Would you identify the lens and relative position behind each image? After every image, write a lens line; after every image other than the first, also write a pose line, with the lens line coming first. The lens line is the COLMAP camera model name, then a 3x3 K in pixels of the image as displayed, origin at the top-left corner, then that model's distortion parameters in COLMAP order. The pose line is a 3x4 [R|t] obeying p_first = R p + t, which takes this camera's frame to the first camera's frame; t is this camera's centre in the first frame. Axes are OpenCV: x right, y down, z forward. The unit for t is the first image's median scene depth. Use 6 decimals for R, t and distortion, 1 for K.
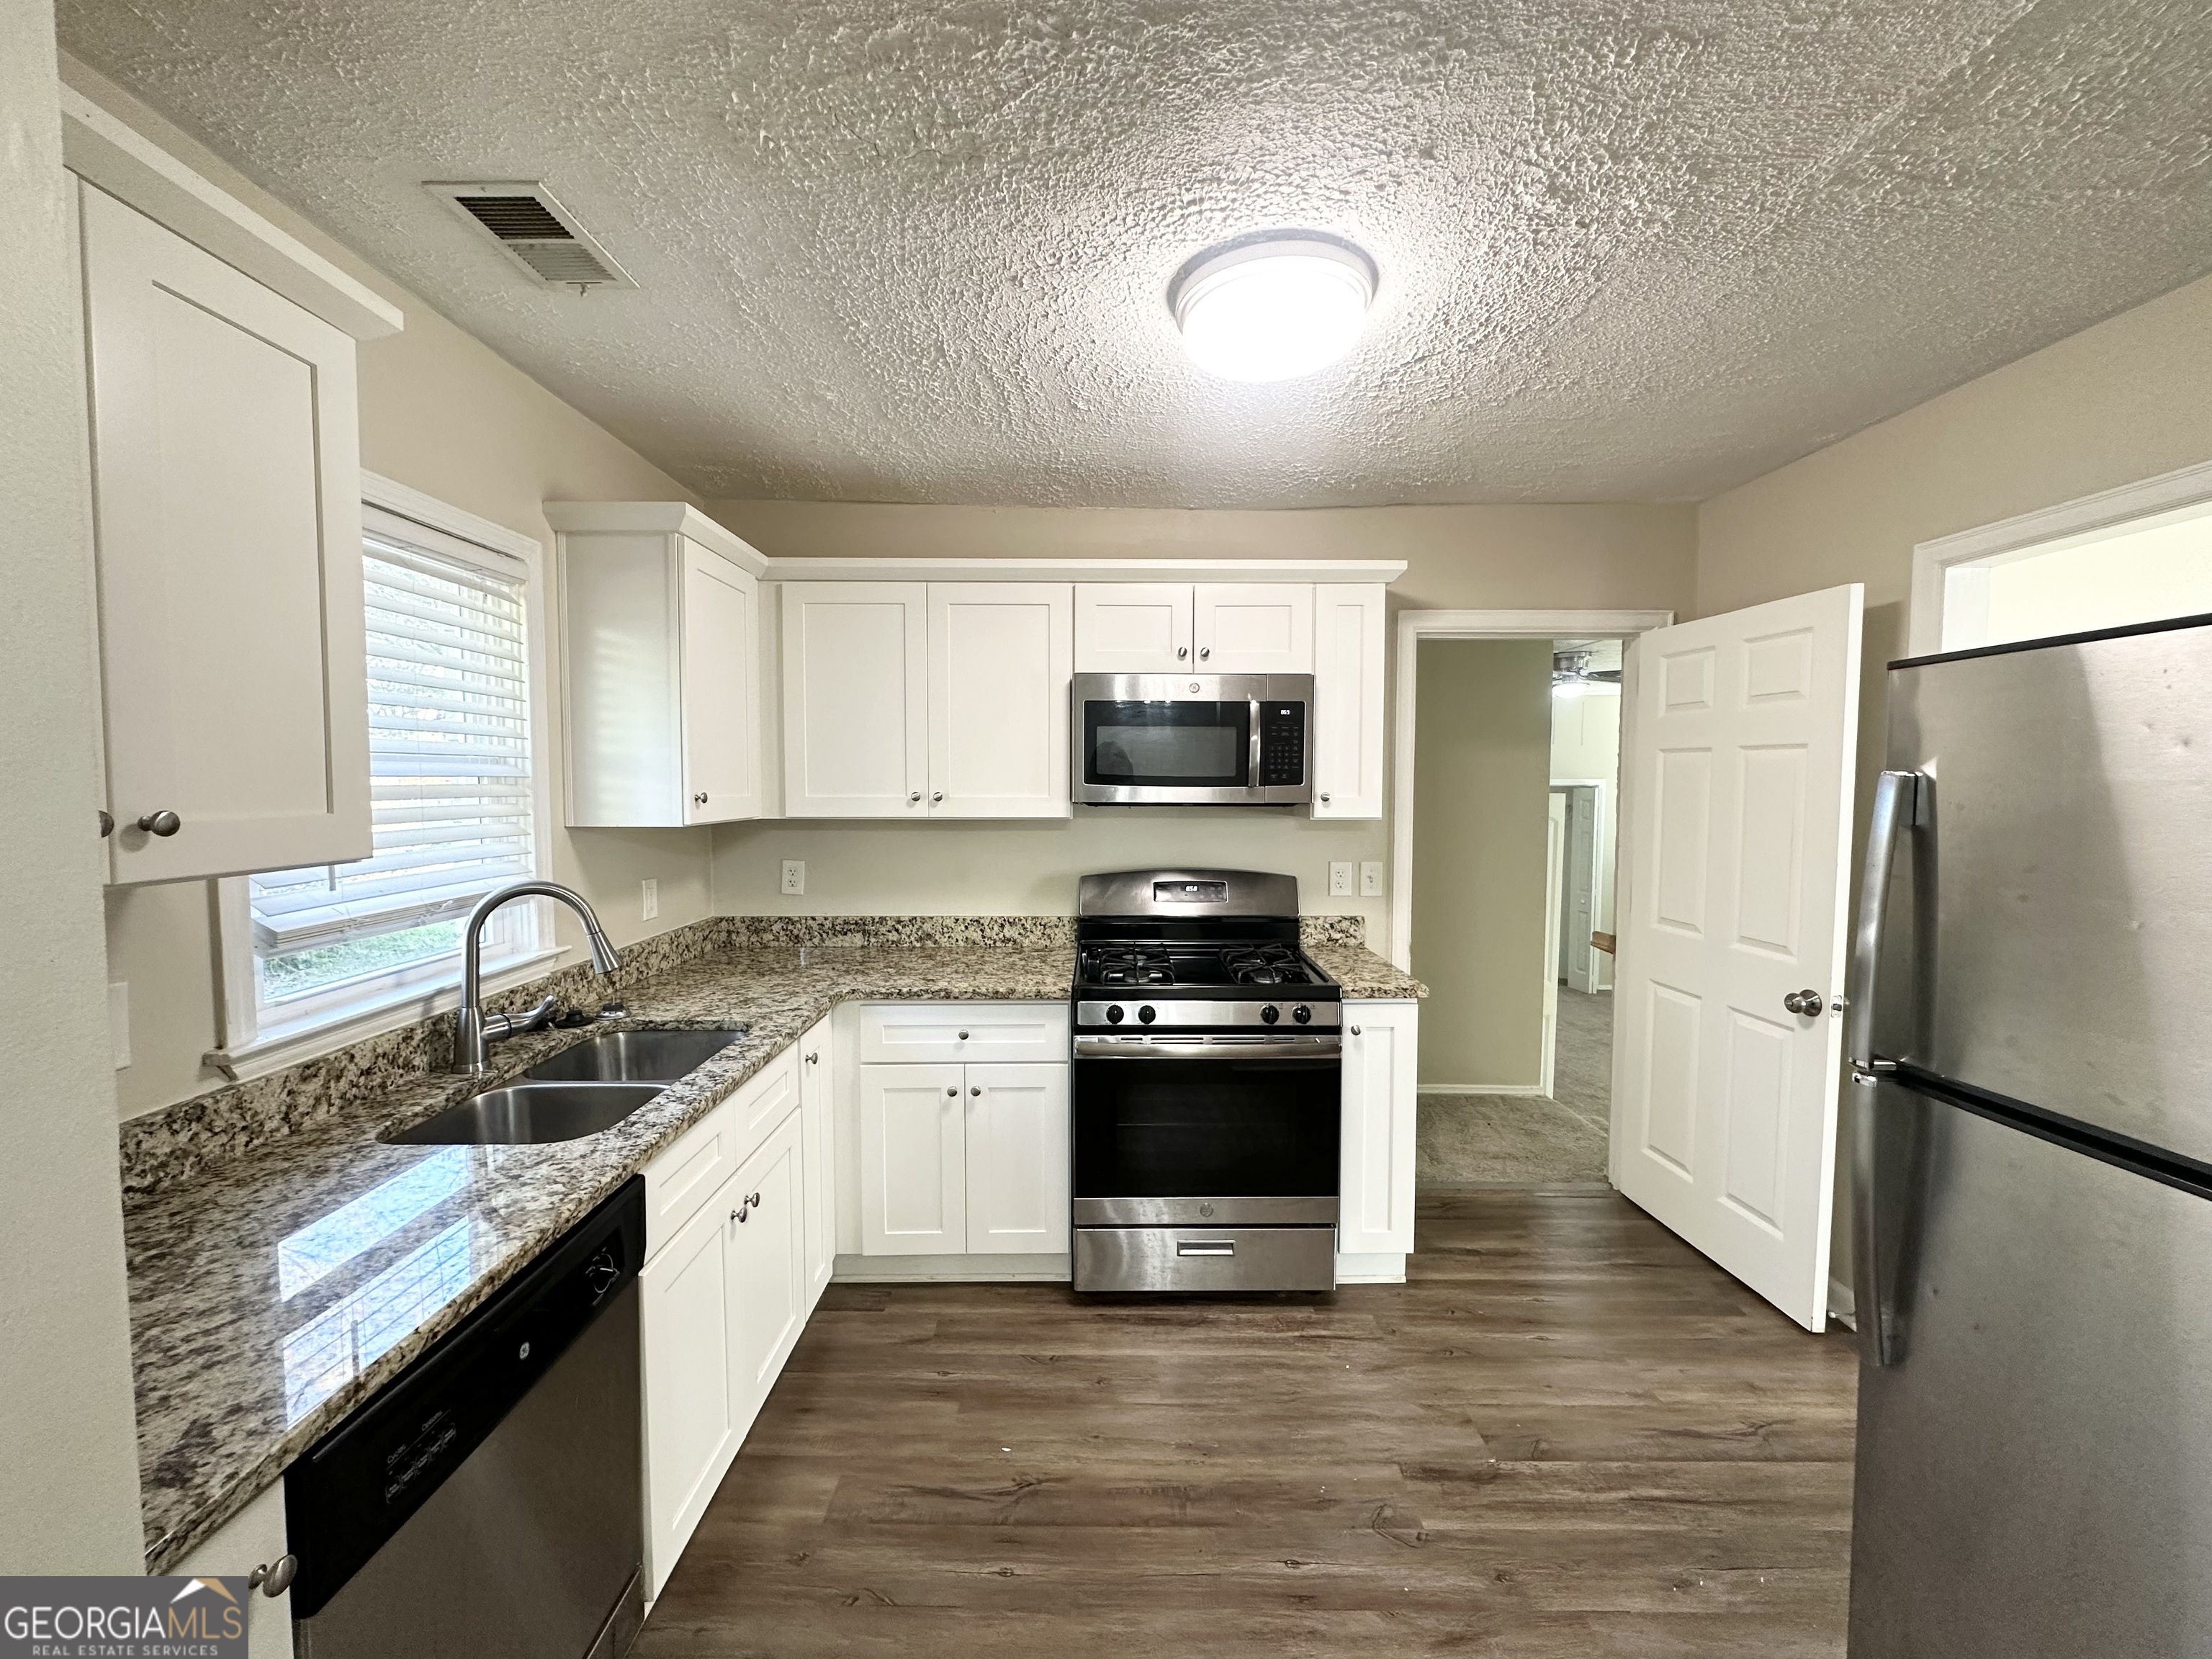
lens RADIAL K [[878.8, 0, 1106.0], [0, 878.8, 829.5], [0, 0, 1]] dist [-0.000640, -0.000168]
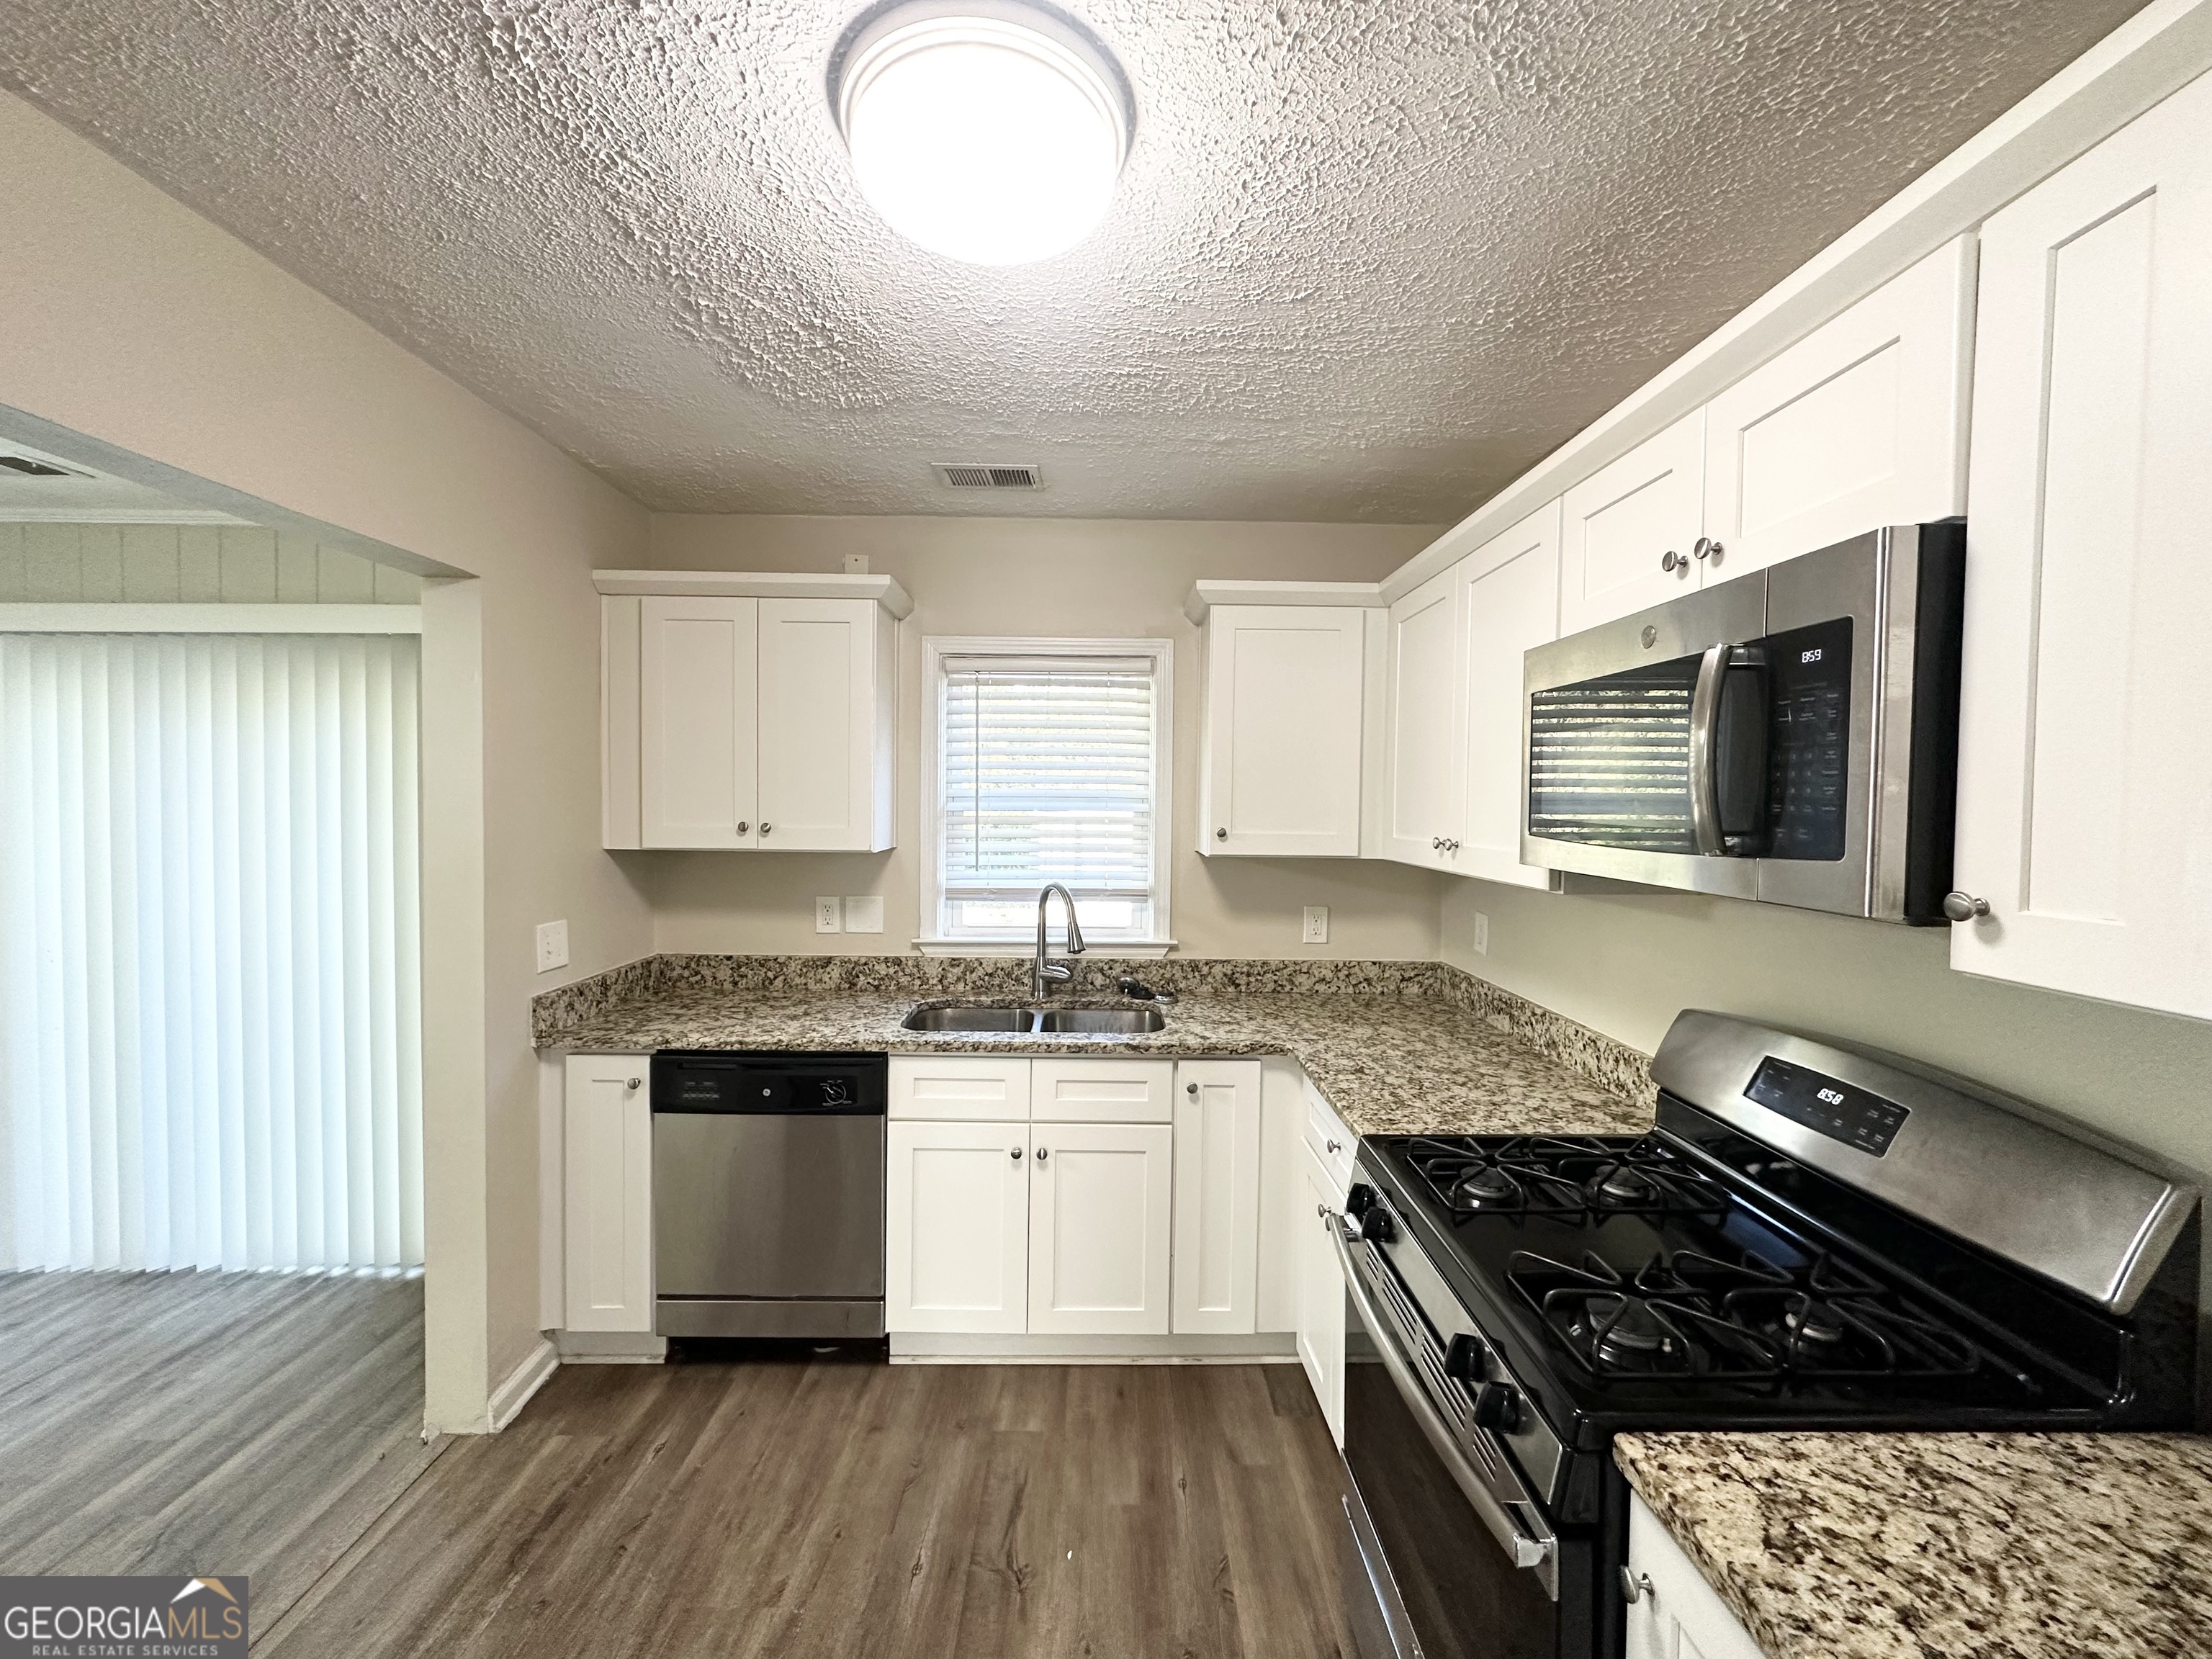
lens RADIAL K [[878.8, 0, 1106.0], [0, 878.8, 829.5], [0, 0, 1]] dist [-0.000640, -0.000168]
pose [[0.007397, 0.030122, -0.999519, 0.889434], [-0.067884, 0.997255, 0.029552, -0.084280], [0.997666, 0.067633, 0.009422, 1.124228]]
